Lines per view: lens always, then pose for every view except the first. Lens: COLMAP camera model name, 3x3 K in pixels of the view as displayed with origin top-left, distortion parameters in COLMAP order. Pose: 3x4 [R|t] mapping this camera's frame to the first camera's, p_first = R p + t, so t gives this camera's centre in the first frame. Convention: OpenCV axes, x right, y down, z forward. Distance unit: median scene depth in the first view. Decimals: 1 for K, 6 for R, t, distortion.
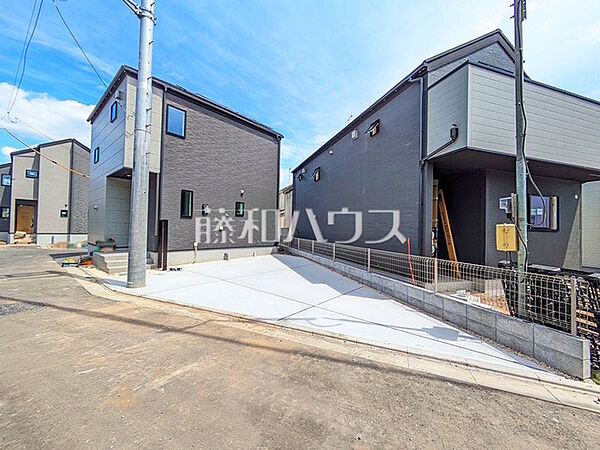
lens RADIAL K [[238.0, 0, 300.0], [0, 238.0, 225.0], [0, 0, 1]] dist [0.000458, 0.000819]
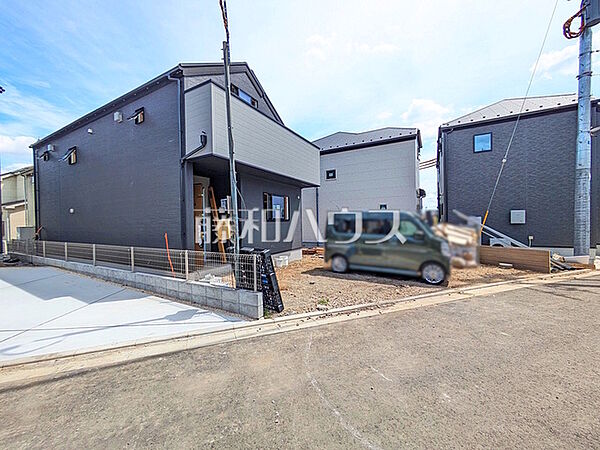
lens RADIAL K [[238.0, 0, 300.0], [0, 238.0, 225.0], [0, 0, 1]] dist [0.000458, 0.000819]
pose [[0.730478, -0.046747, 0.681334, 0.200912], [0.024909, 0.998814, 0.041823, -0.011799], [-0.682482, -0.013579, 0.730776, -0.174684]]
